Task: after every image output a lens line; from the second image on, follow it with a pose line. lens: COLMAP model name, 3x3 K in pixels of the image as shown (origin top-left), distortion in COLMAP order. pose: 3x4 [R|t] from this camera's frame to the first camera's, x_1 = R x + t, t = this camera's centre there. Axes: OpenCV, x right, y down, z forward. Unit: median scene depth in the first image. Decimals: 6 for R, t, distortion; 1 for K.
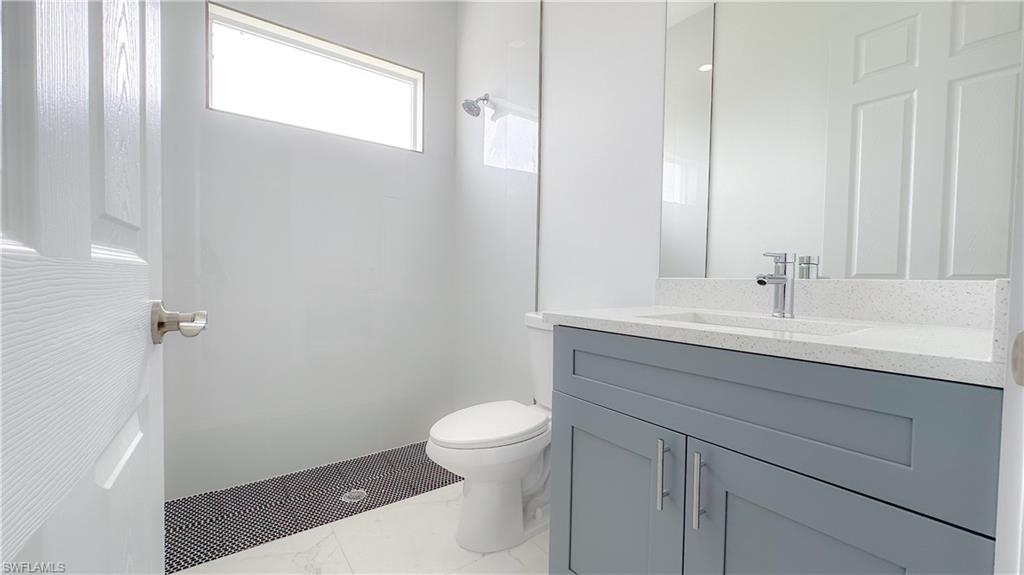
lens RADIAL K [[409.1, 0, 512.9], [0, 409.1, 289.6], [0, 0, 1]] dist [-0.006710, 0.000882]
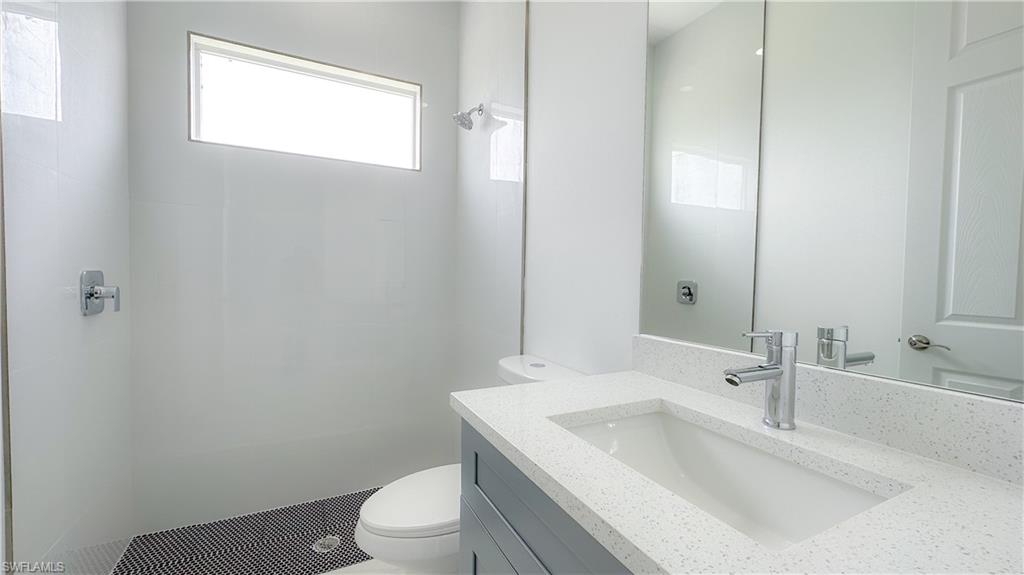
lens RADIAL K [[409.1, 0, 512.9], [0, 409.1, 289.6], [0, 0, 1]] dist [-0.006710, 0.000882]
pose [[0.986459, 0.006974, -0.163857, 0.169618], [-0.007126, 0.999975, -0.000340, -0.075973], [0.163851, 0.001503, 0.986484, 0.133084]]
